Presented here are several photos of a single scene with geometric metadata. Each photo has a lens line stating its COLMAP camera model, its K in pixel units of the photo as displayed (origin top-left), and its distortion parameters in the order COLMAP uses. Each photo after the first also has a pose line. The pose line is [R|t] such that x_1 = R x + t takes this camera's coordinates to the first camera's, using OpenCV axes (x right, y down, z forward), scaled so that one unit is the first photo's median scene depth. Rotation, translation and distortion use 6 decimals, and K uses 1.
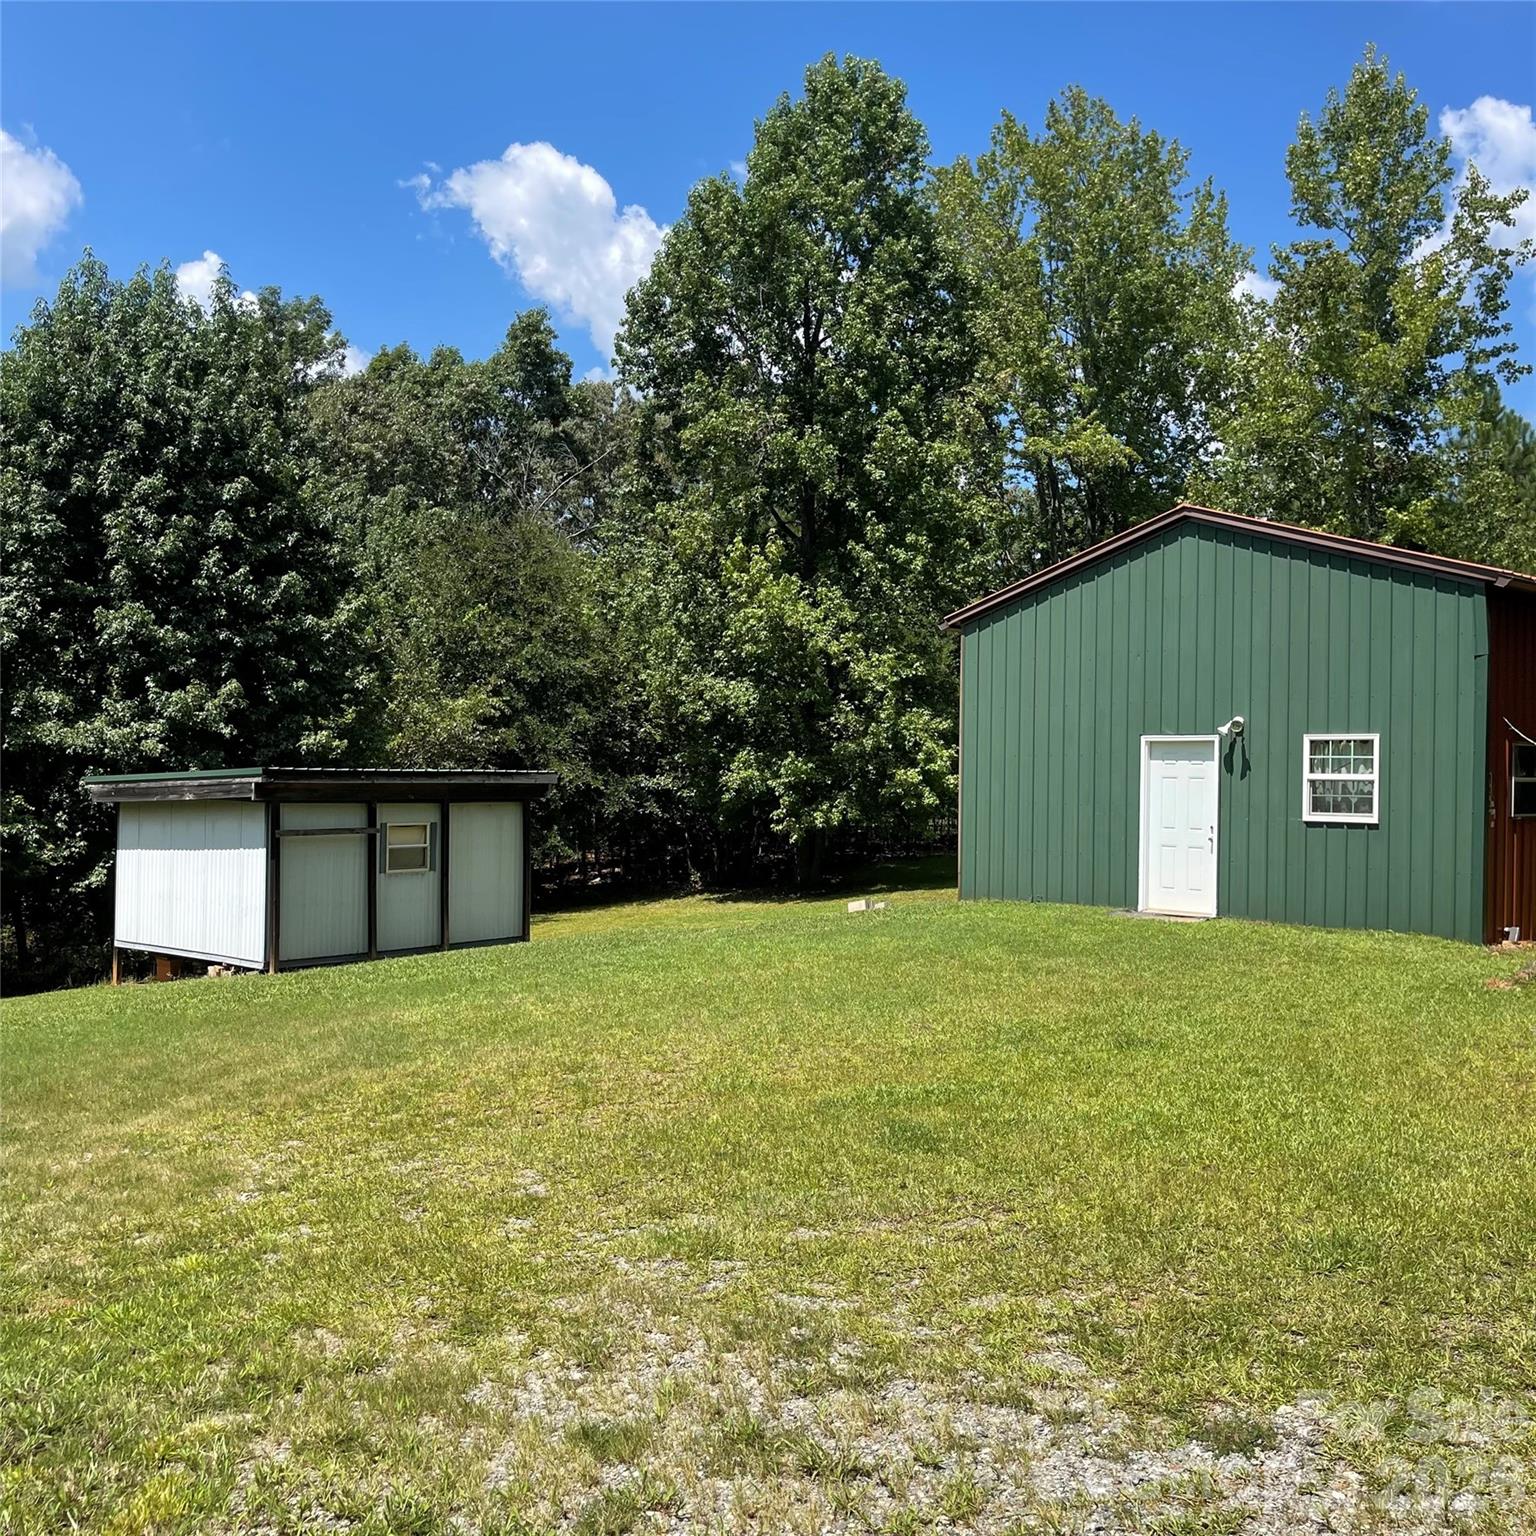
lens RADIAL K [[1536.0, 0, 774.3], [0, 1536.0, 761.7], [0, 0, 1]] dist [0.004505, 0.000000]
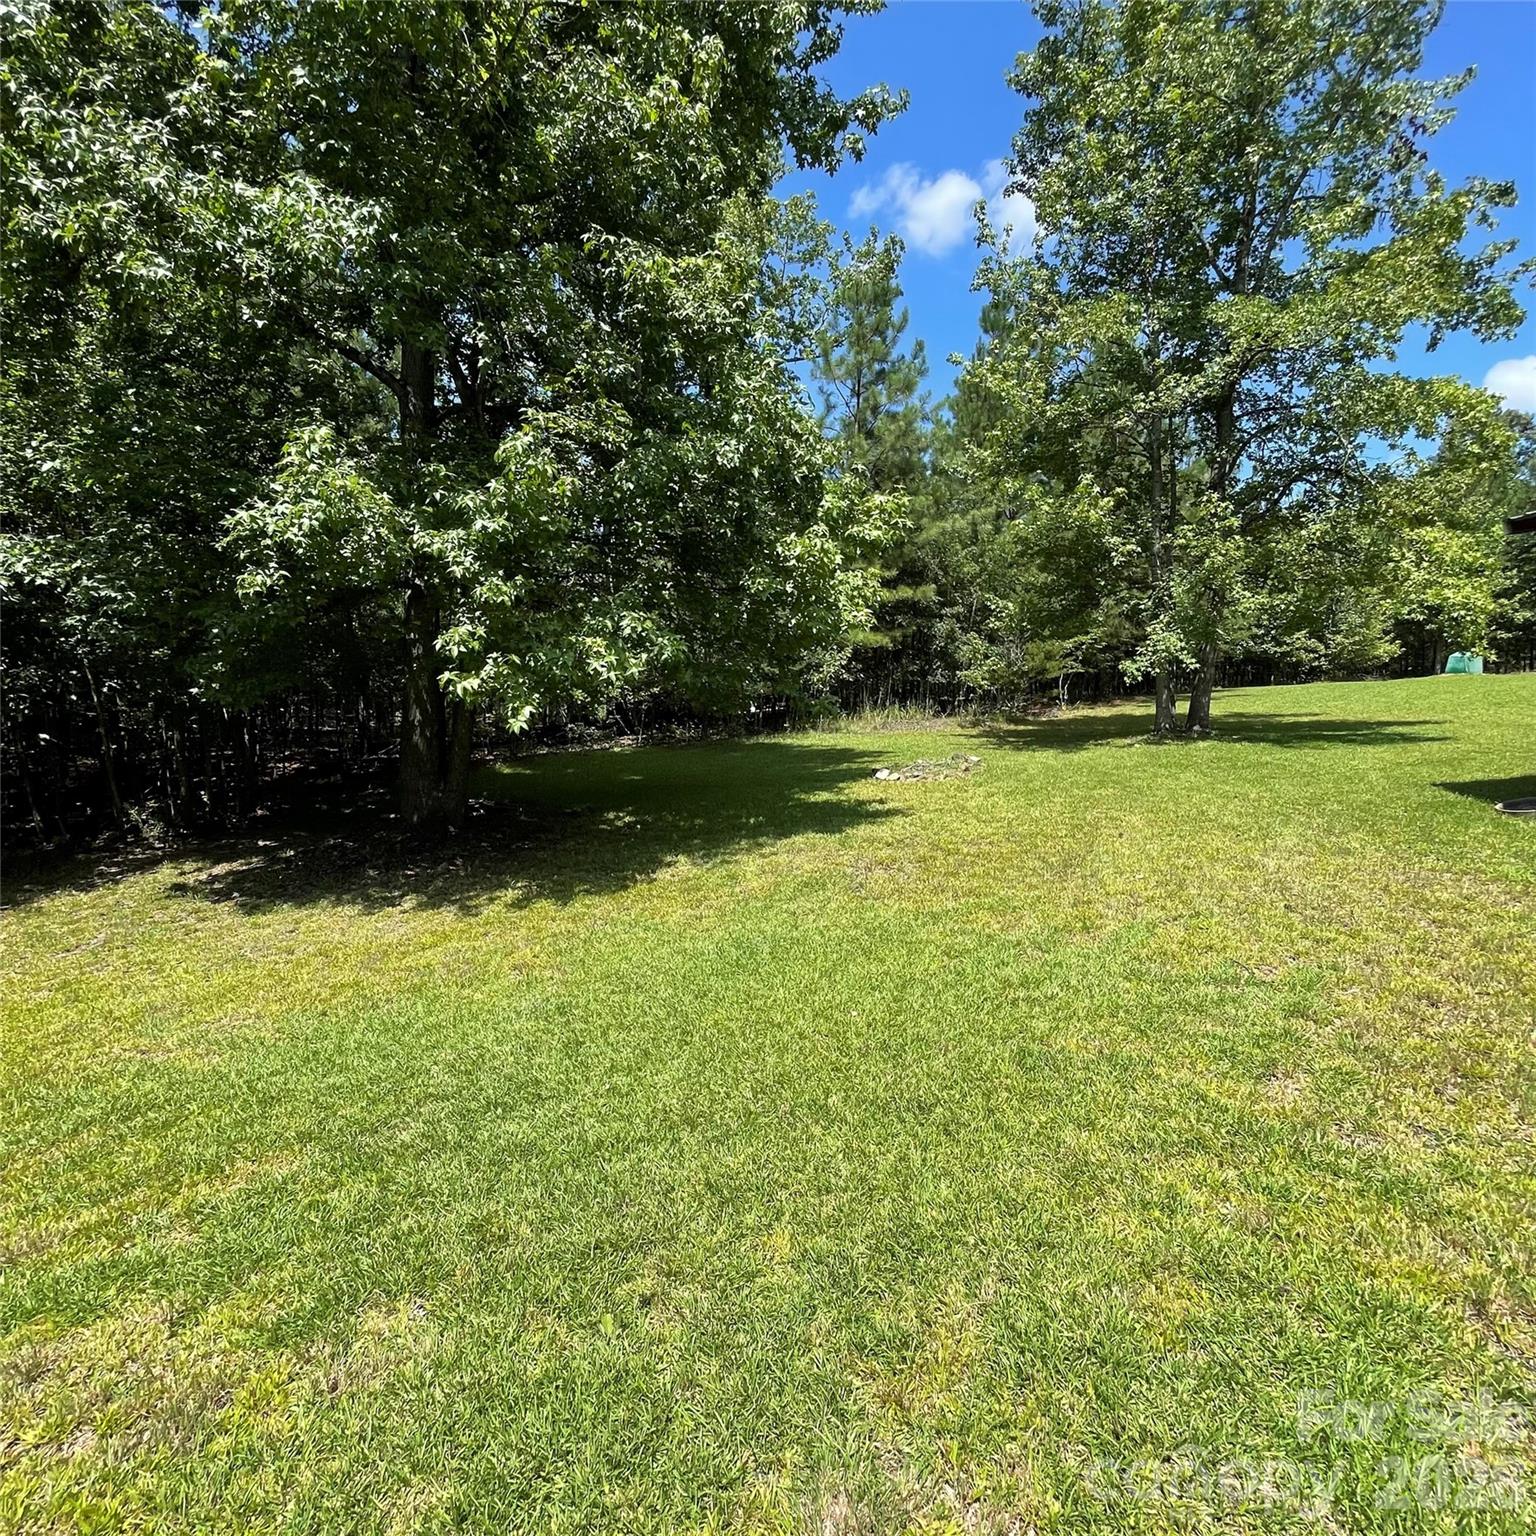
lens RADIAL K [[832.2, 0, 762.7], [0, 832.2, 771.3], [0, 0, 1]] dist [-0.007924, 0.004814]
pose [[0.822835, -0.054394, 0.565672, -0.043149], [0.004804, 0.996039, 0.088788, 0.045427], [-0.568261, -0.070340, 0.819837, 0.816036]]
